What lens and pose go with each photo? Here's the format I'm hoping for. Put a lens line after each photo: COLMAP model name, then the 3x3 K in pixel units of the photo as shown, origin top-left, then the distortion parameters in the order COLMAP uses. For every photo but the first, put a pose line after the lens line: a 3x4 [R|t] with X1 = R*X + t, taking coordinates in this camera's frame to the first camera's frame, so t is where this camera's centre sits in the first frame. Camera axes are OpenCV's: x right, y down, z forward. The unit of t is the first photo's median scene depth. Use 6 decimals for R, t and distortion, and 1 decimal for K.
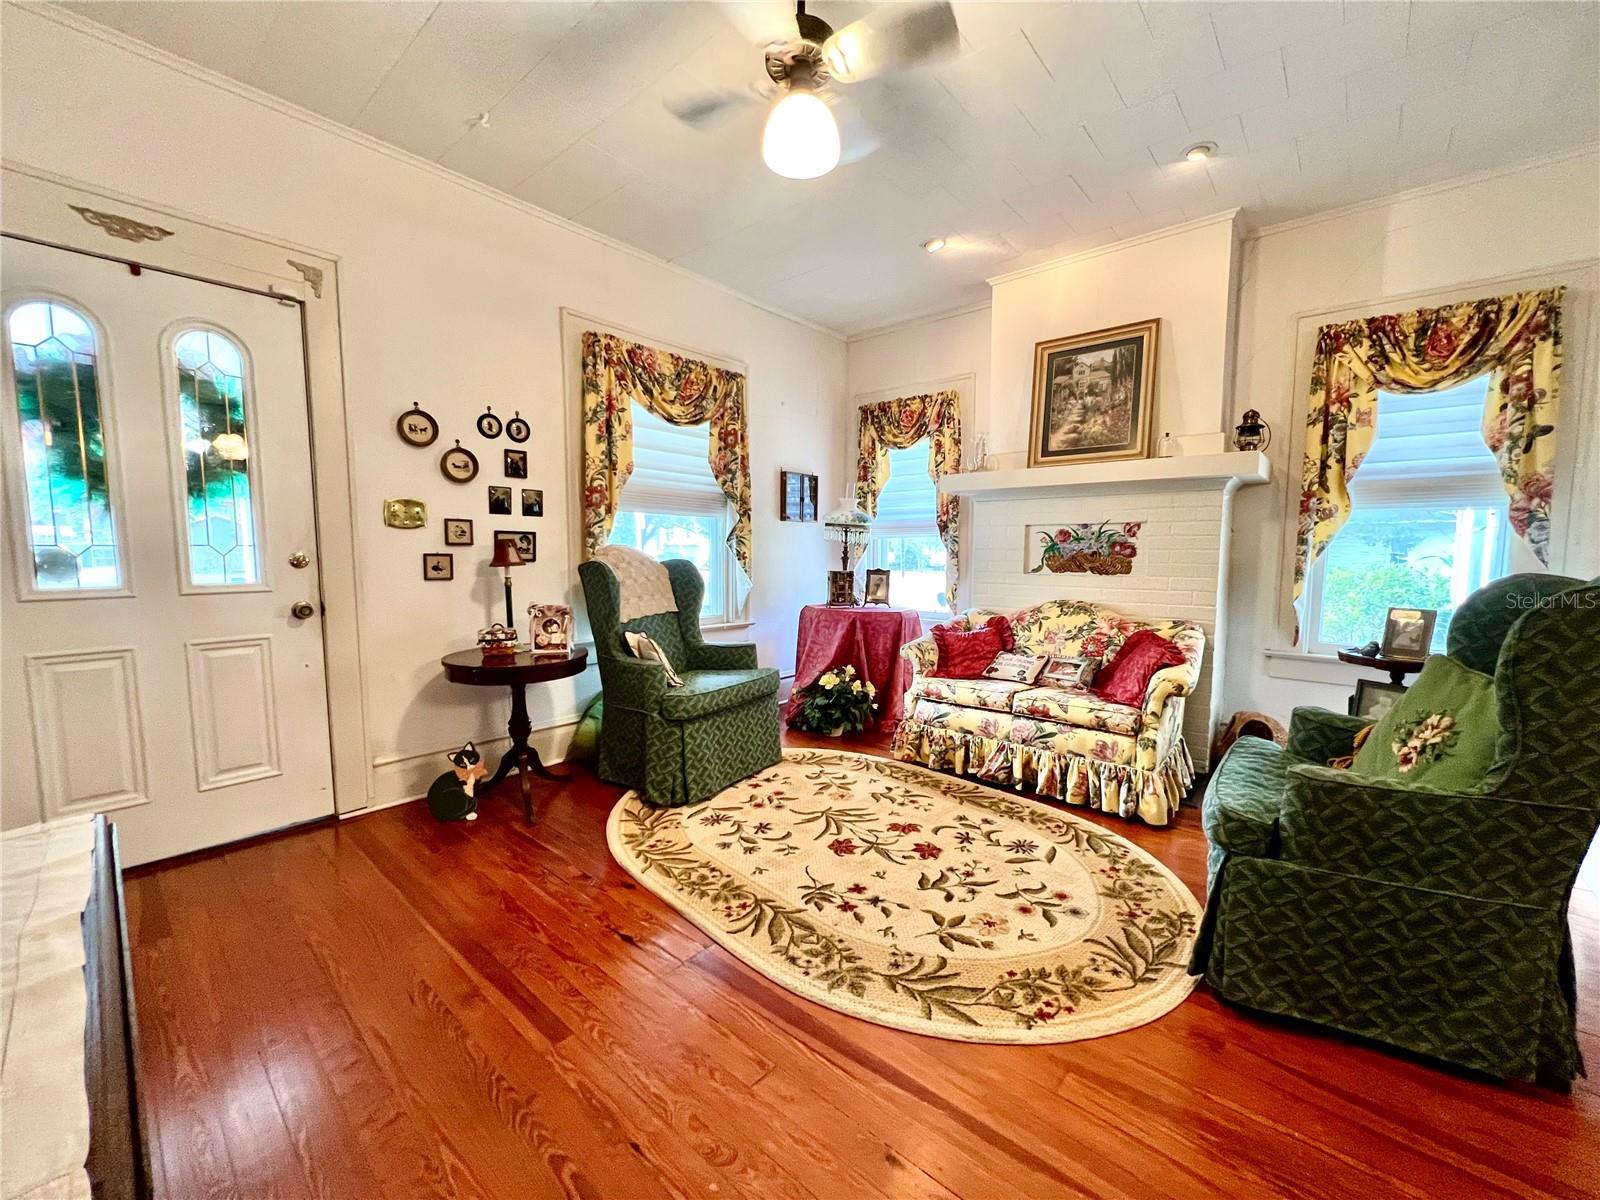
lens RADIAL K [[637.9, 0, 800.0], [0, 637.9, 600.0], [0, 0, 1]] dist [-0.001347, 0.000003]
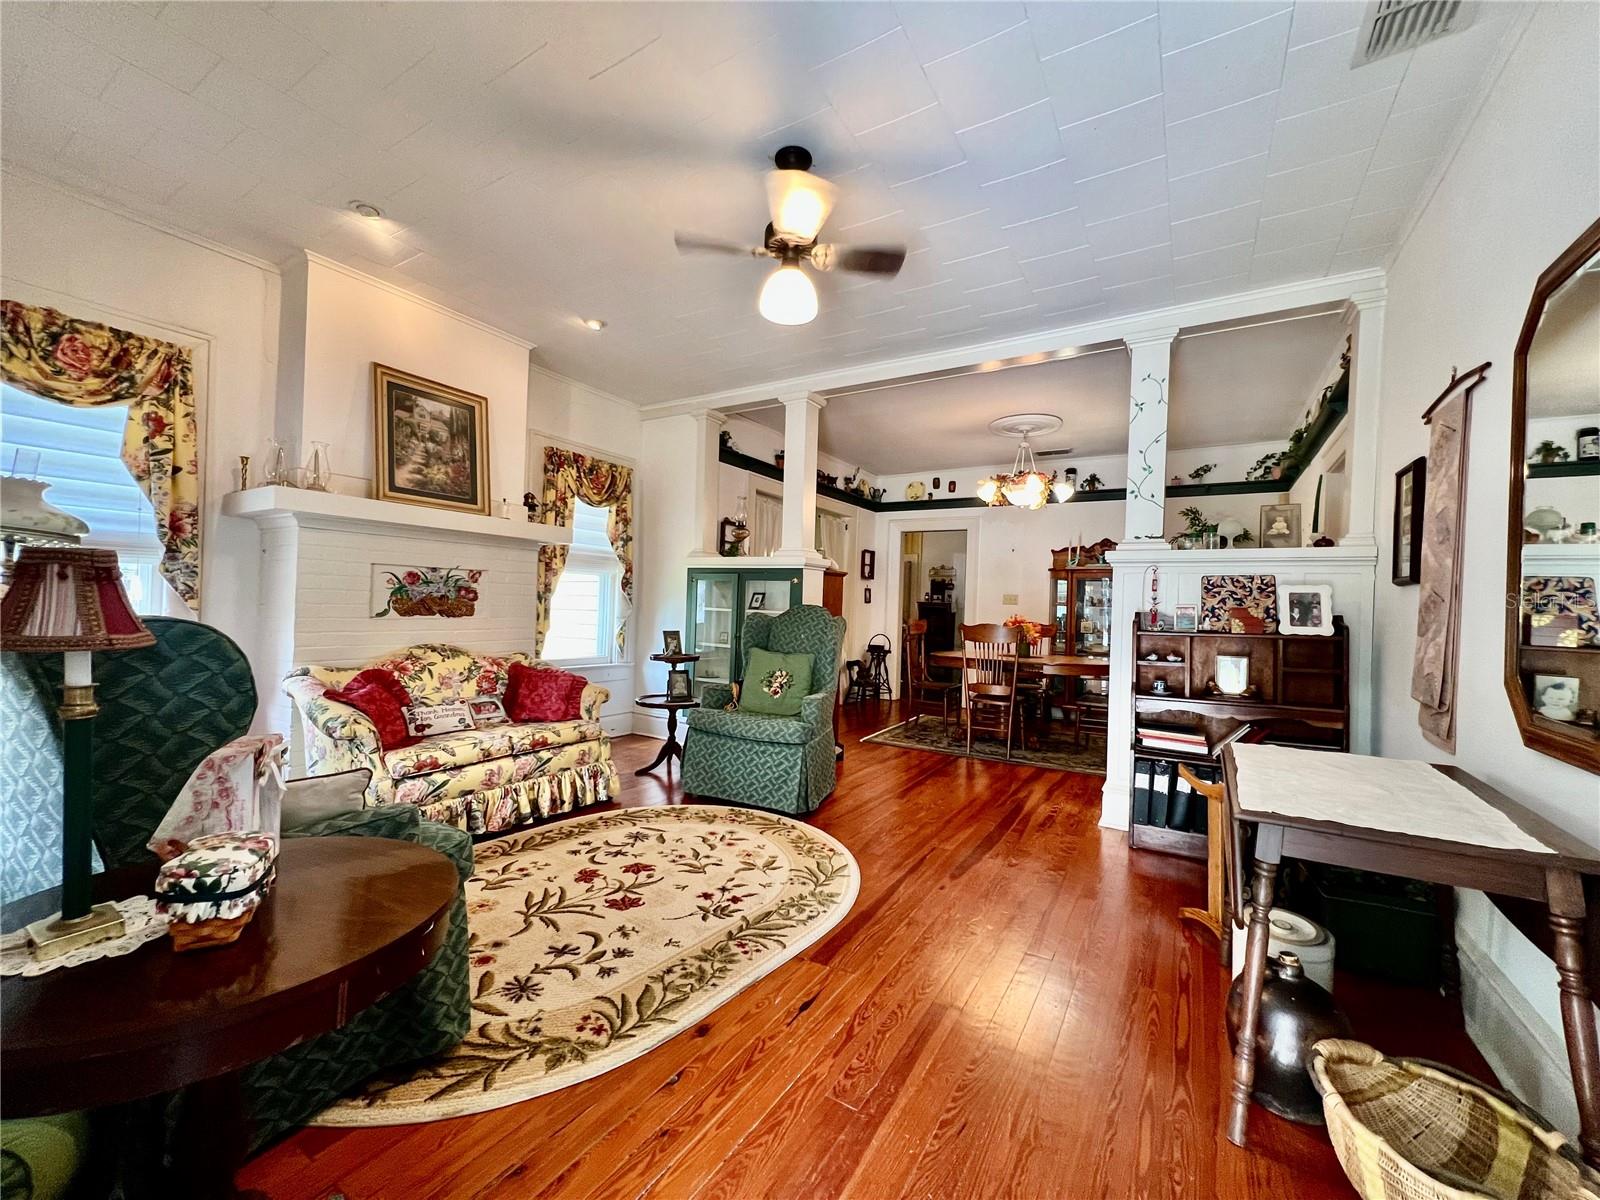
lens RADIAL K [[637.9, 0, 800.0], [0, 637.9, 600.0], [0, 0, 1]] dist [-0.001347, 0.000003]
pose [[-0.164498, -0.000097, 0.986377, -0.806131], [0.048398, 0.998795, 0.008170, -0.060621], [-0.985189, 0.049083, -0.164295, 0.749585]]
